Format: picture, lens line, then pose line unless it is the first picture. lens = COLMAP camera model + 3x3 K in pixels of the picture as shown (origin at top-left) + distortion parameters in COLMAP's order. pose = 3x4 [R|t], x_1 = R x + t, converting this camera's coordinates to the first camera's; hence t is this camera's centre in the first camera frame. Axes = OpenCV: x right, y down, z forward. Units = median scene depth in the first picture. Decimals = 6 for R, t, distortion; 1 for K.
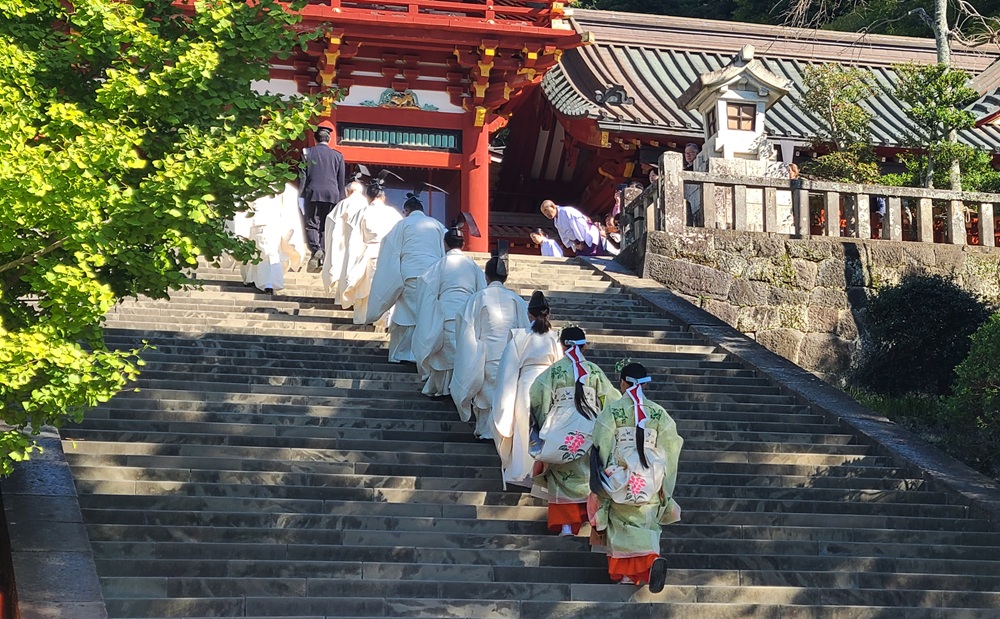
lens RADIAL K [[2654.5, 0, 500.0], [0, 2654.5, 309.5], [0, 0, 1]] dist [0.086199, -0.080012]
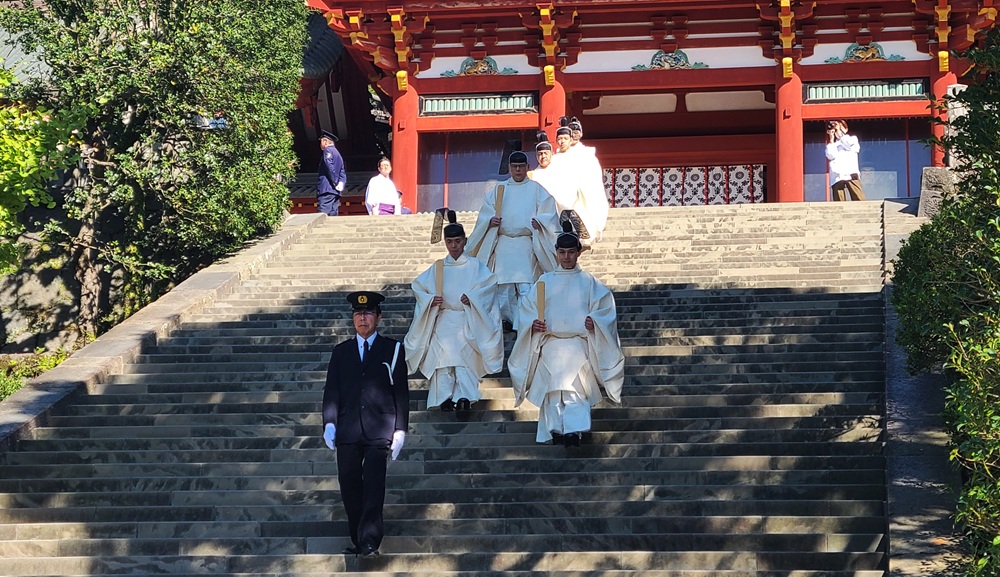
lens RADIAL K [[2514.4, 0, 500.0], [0, 2514.4, 288.5], [0, 0, 1]] dist [0.018556, 0.792488]
pose [[0.910495, -0.066148, -0.408196, 0.463933], [0.068087, 0.997631, -0.009796, 0.021273], [0.407877, -0.018874, 0.912842, 0.144037]]
